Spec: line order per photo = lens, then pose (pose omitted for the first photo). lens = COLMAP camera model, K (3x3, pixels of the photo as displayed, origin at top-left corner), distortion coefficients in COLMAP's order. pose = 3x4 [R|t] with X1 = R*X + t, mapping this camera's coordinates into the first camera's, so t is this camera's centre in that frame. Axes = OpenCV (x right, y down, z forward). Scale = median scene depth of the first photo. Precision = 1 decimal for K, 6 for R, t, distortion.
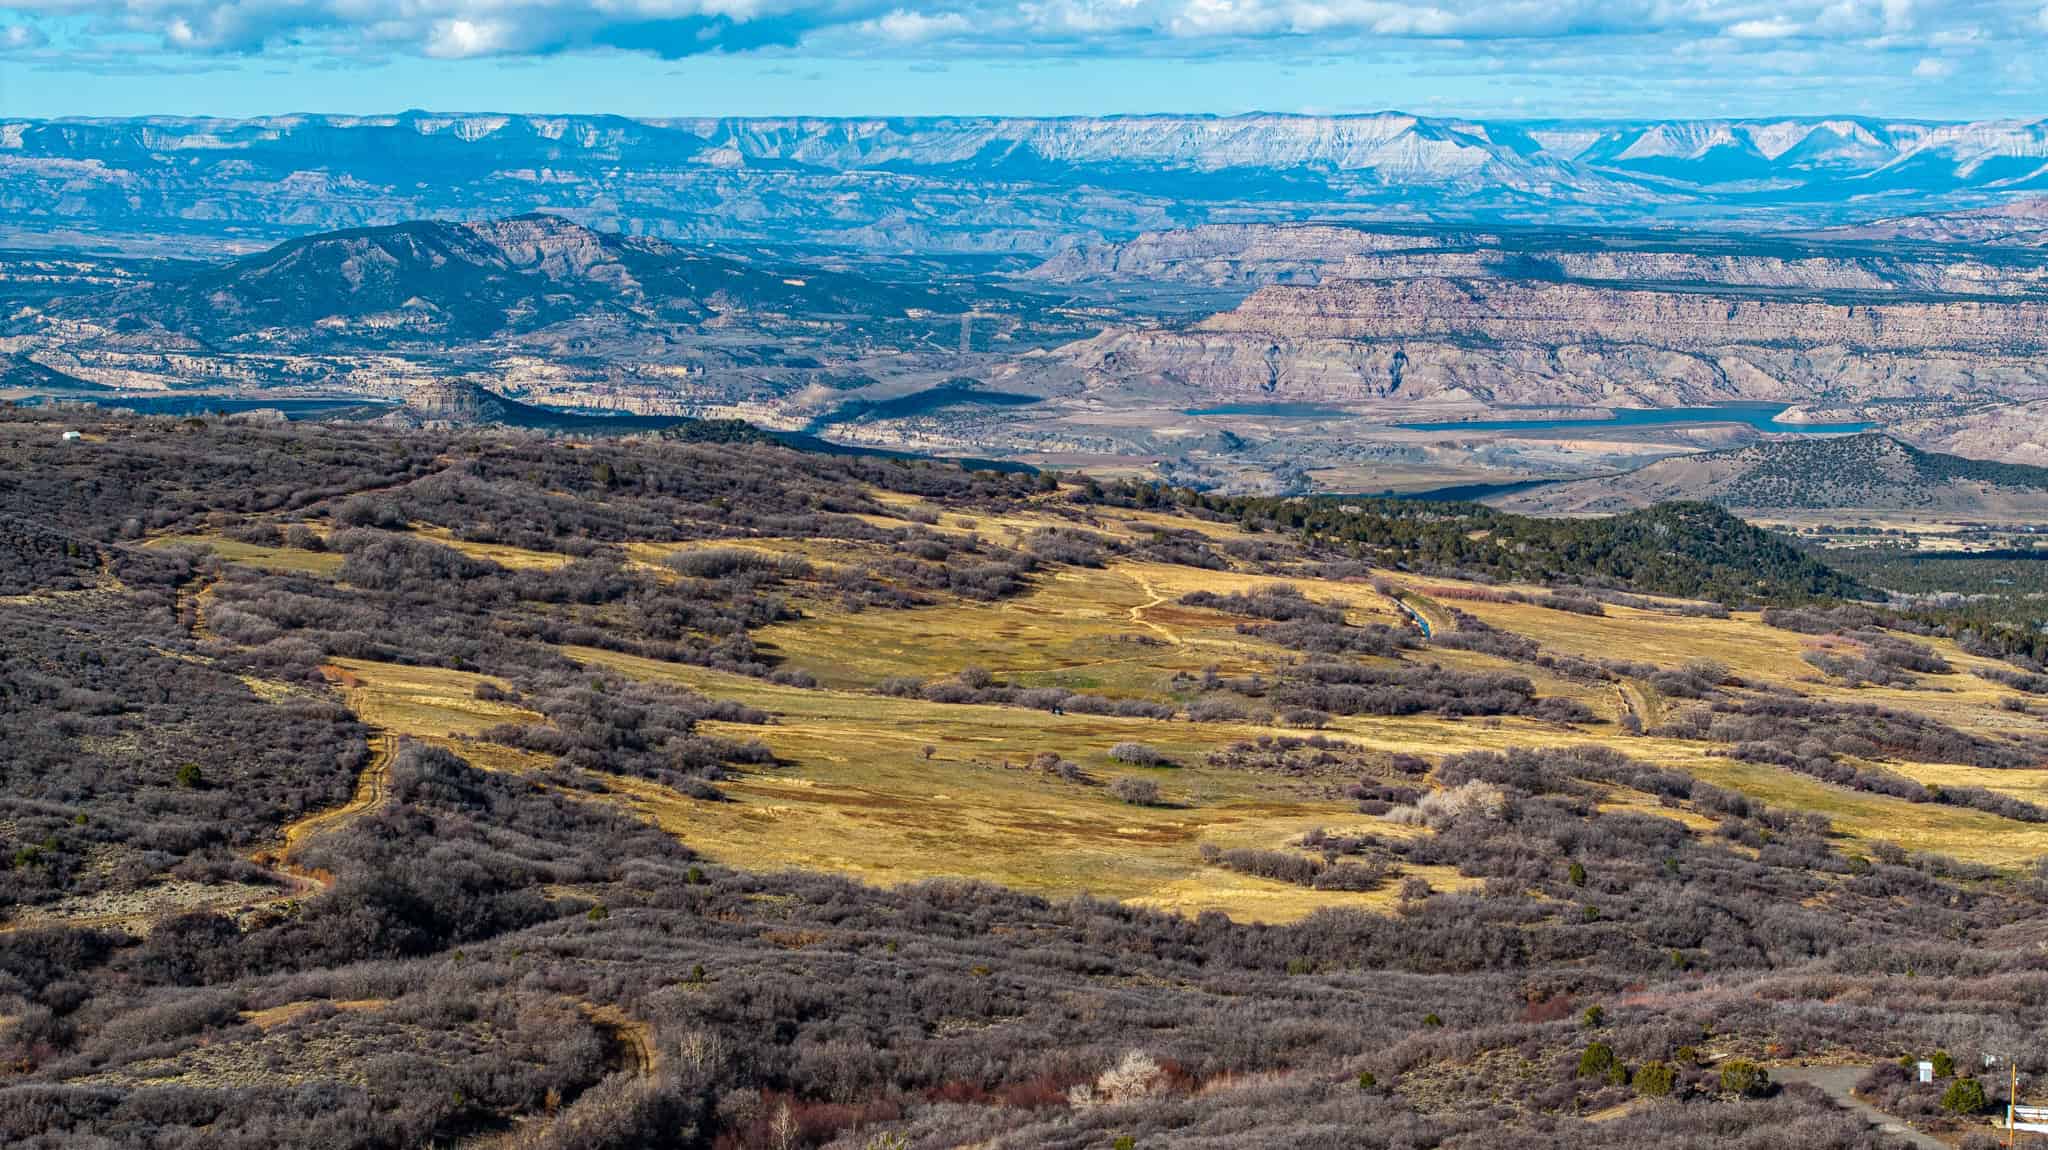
lens RADIAL K [[4049.0, 0, 1023.3], [0, 4049.0, 568.3], [0, 0, 1]] dist [-0.064457, 0.000000]
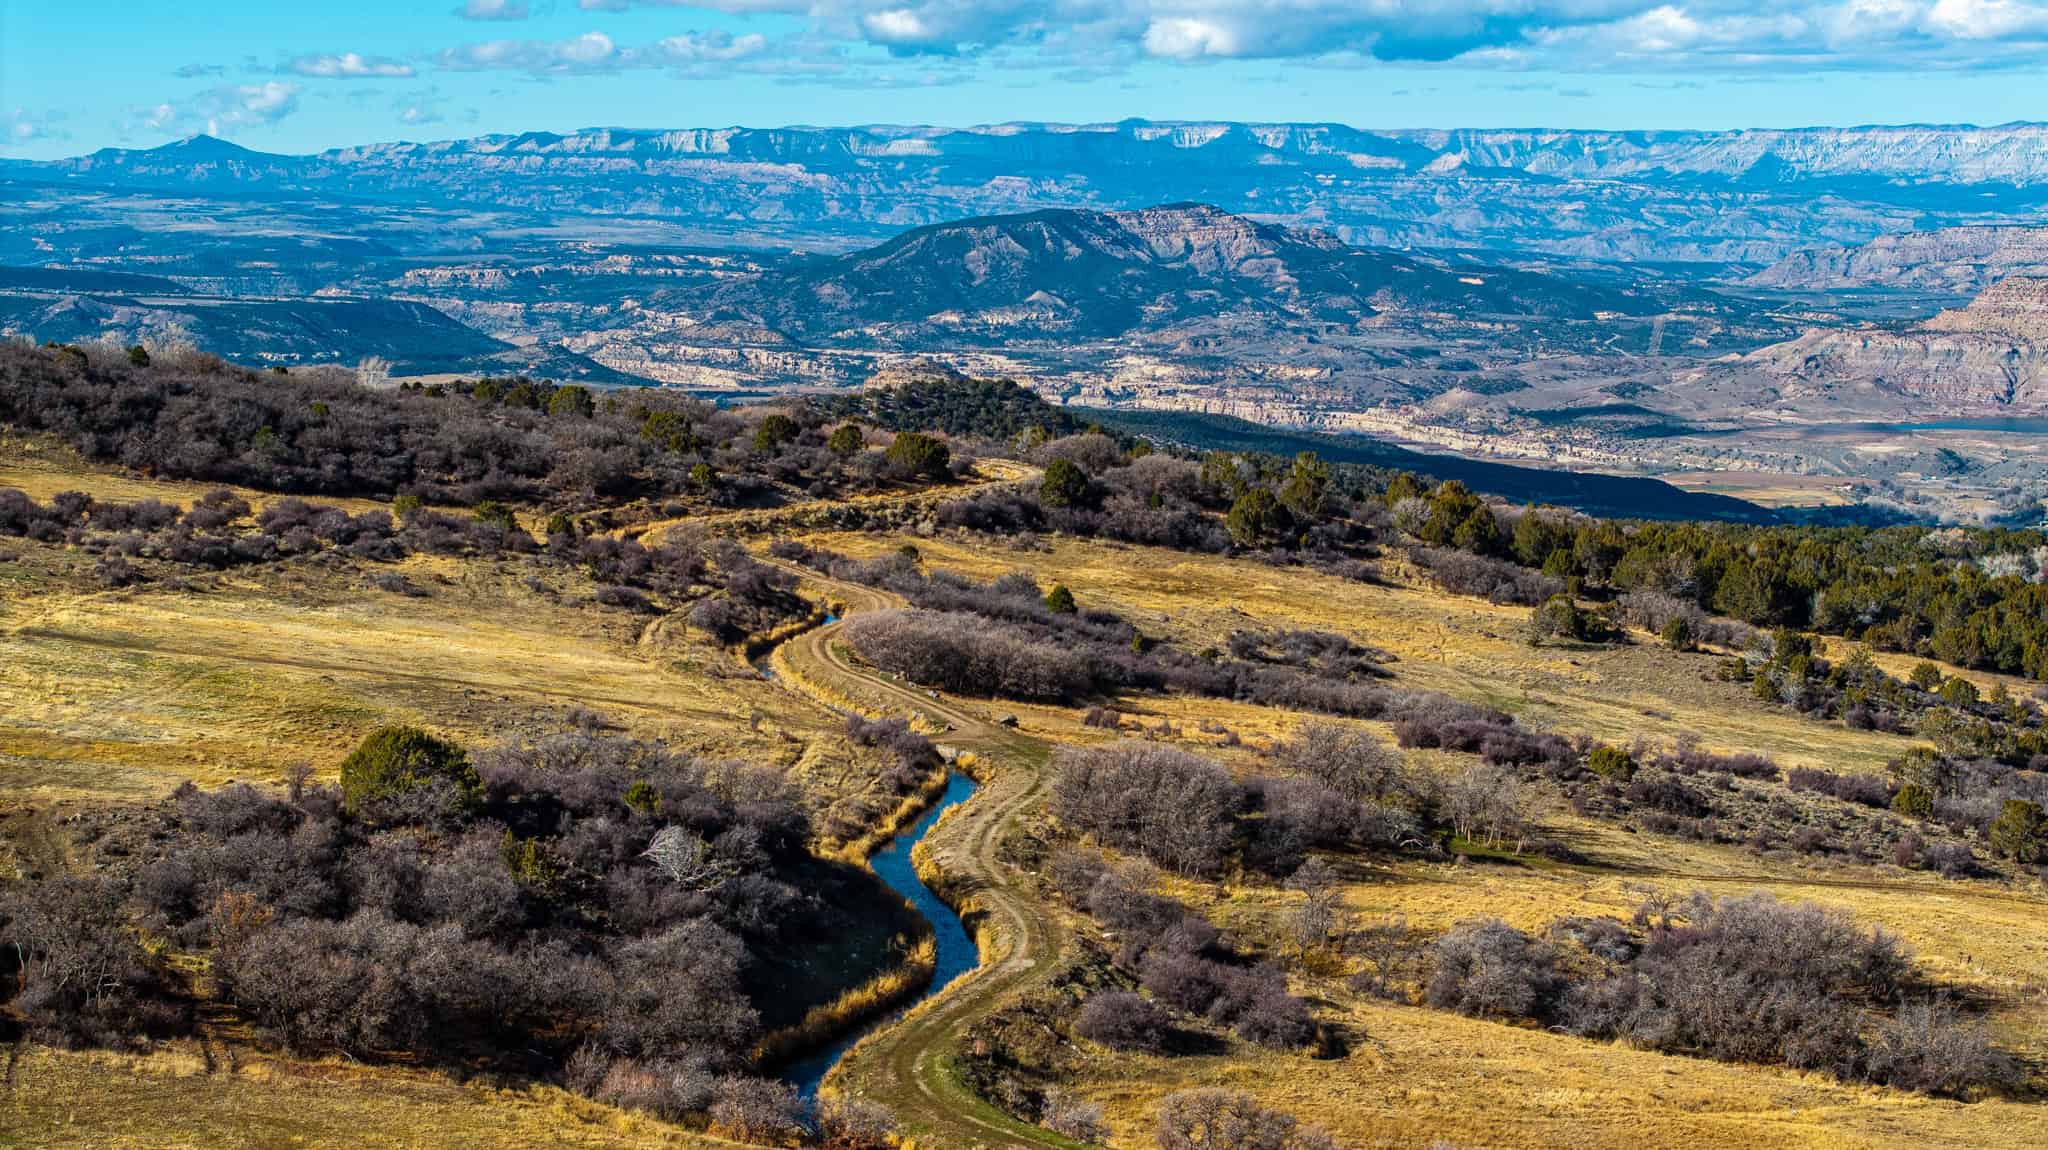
lens RADIAL K [[4049.0, 0, 1025.8], [0, 4049.0, 587.6], [0, 0, 1]] dist [-0.064457, 0.000000]
pose [[0.983066, 0.021234, -0.182018, 0.010495], [-0.021447, 0.999770, 0.000802, -0.001842], [0.181993, 0.003116, 0.983295, 0.108957]]
